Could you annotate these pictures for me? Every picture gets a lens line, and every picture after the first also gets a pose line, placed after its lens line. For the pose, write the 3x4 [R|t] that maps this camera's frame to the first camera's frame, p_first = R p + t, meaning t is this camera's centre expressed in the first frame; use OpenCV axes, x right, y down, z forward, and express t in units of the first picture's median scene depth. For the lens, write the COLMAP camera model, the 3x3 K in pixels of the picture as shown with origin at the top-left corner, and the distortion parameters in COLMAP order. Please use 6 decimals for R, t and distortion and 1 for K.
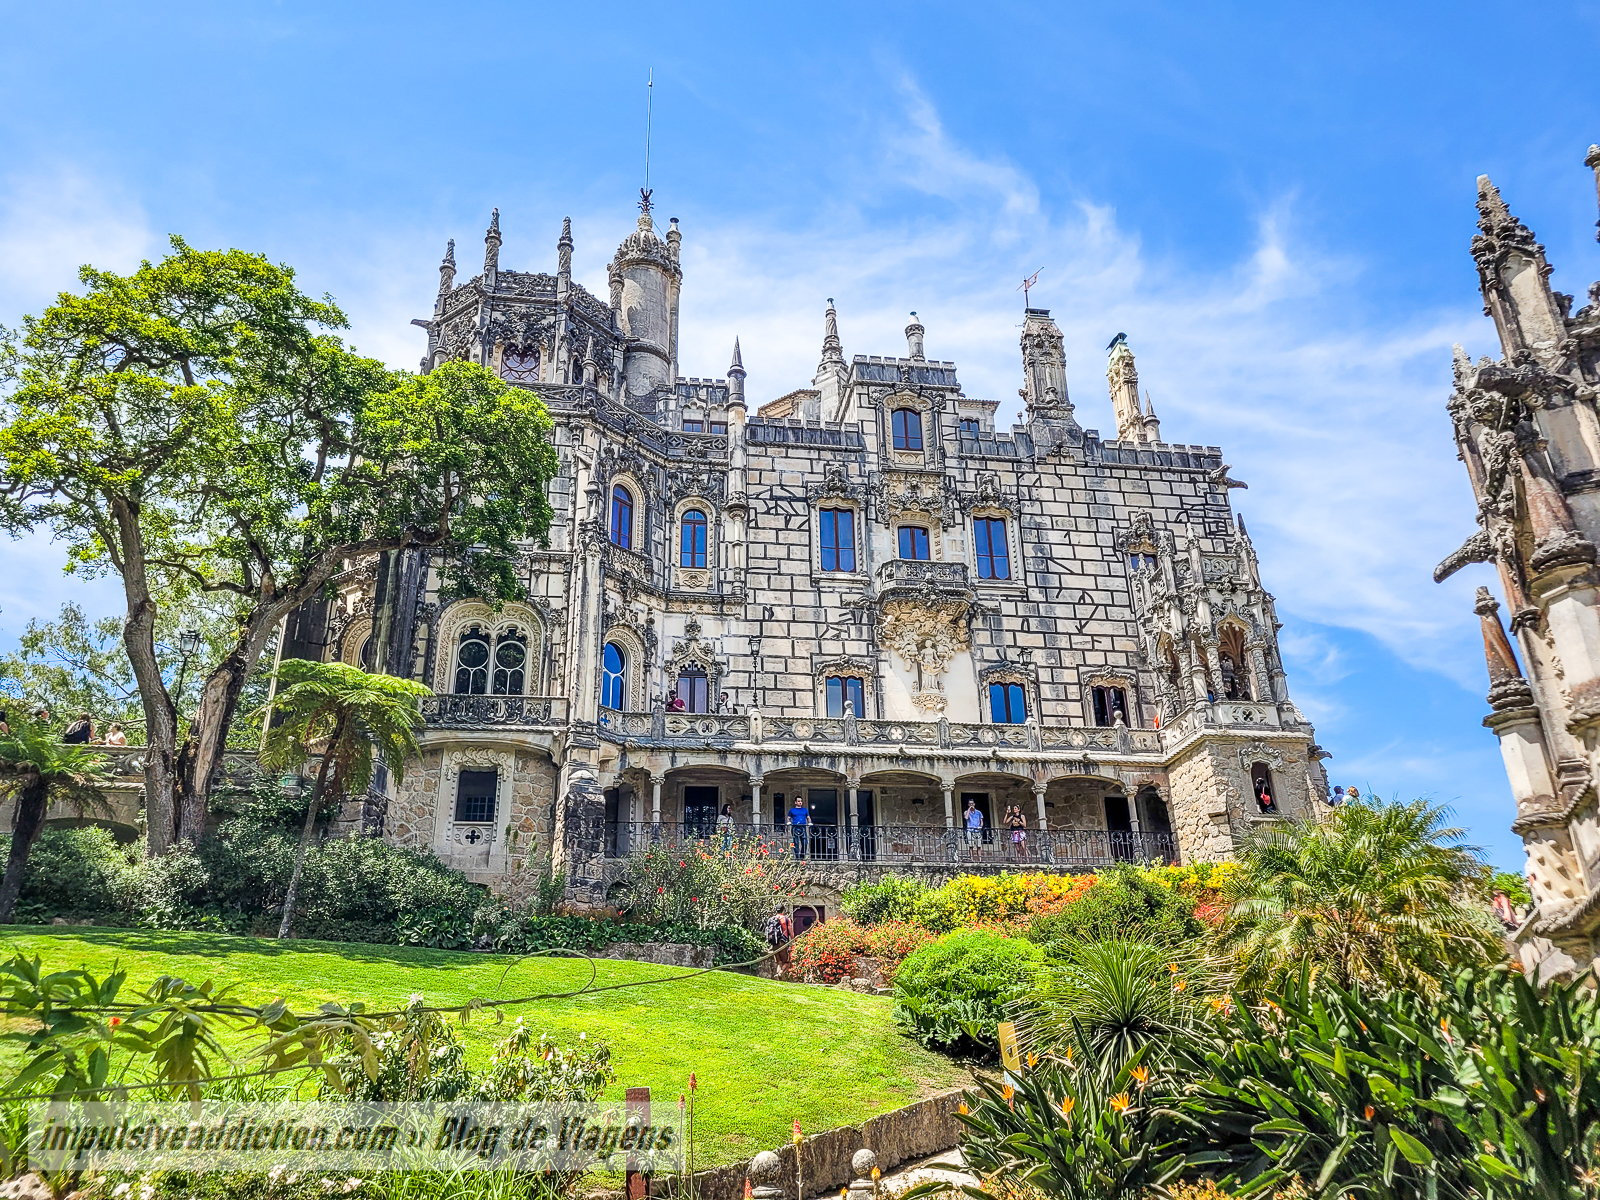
lens RADIAL K [[1194.0, 0, 800.0], [0, 1194.0, 600.0], [0, 0, 1]] dist [0.048004, -0.007496]
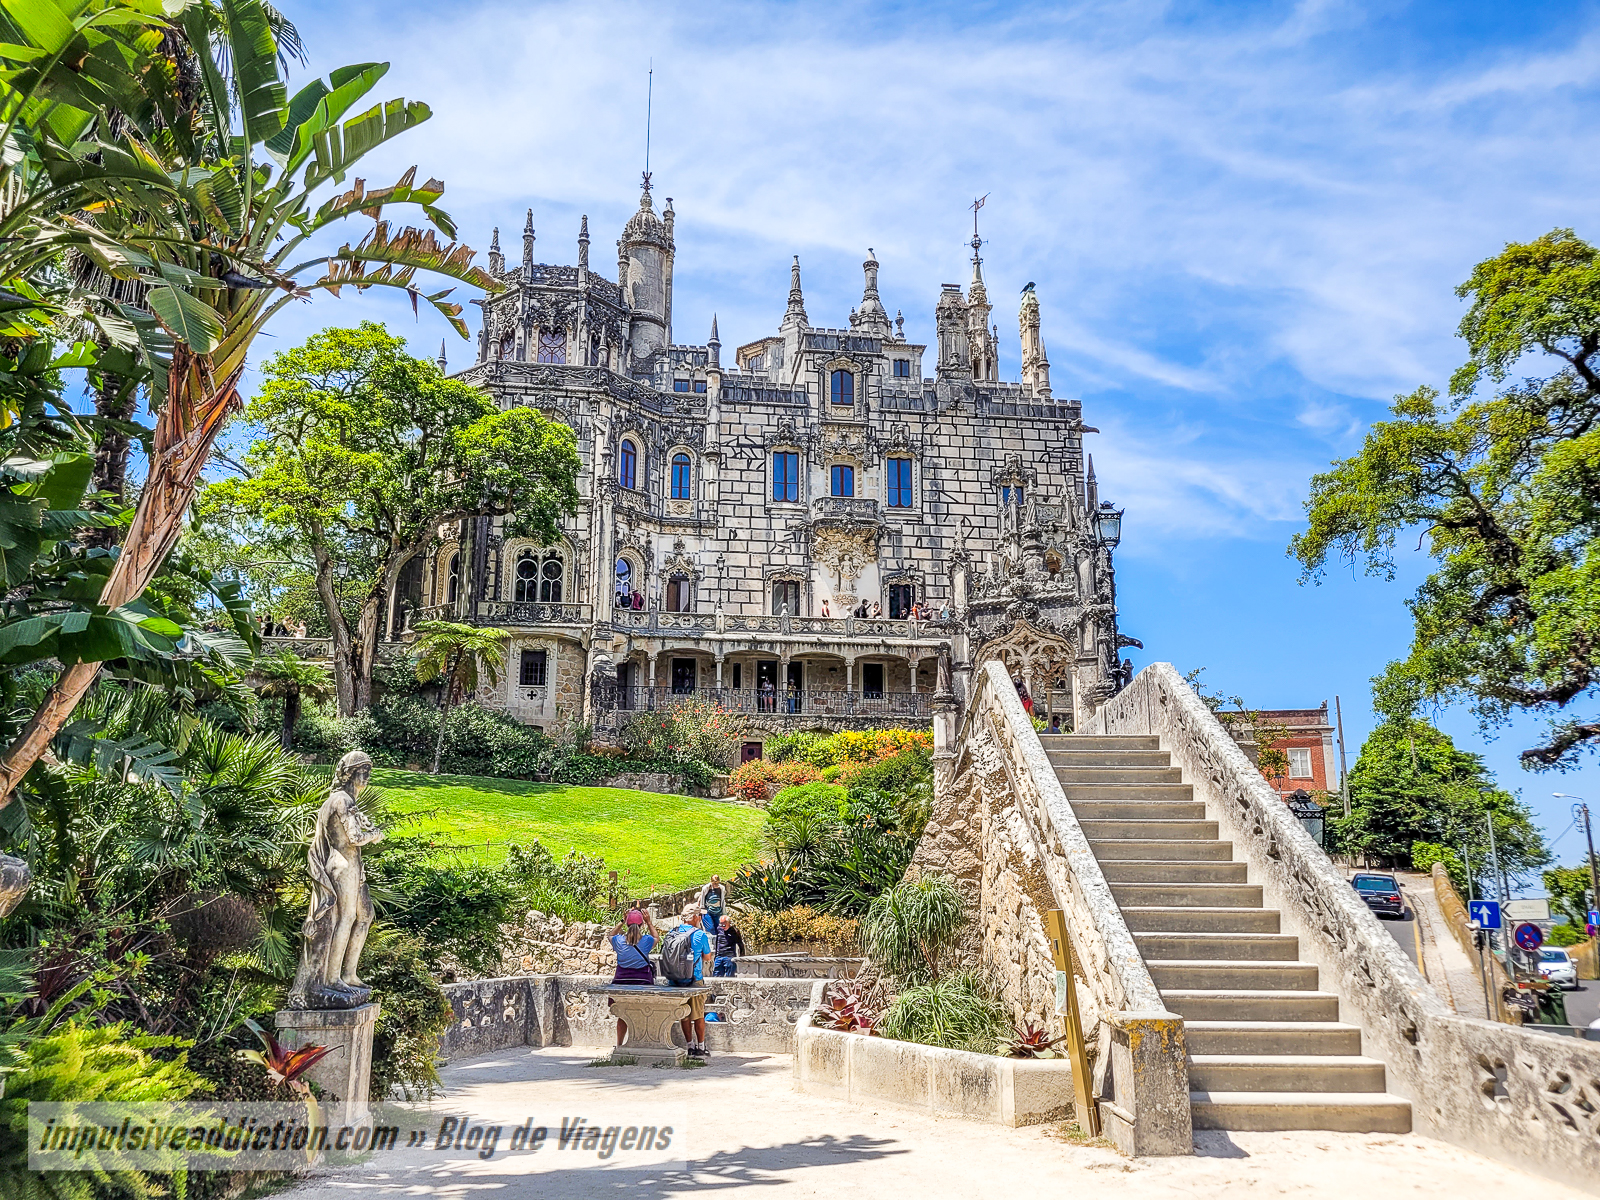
lens RADIAL K [[1194.0, 0, 800.0], [0, 1194.0, 600.0], [0, 0, 1]] dist [0.048004, -0.007496]
pose [[0.999576, 0.017997, -0.022888, 0.085382], [-0.013287, 0.981417, 0.191427, -0.182601], [0.025908, -0.191042, 0.981240, -0.389973]]
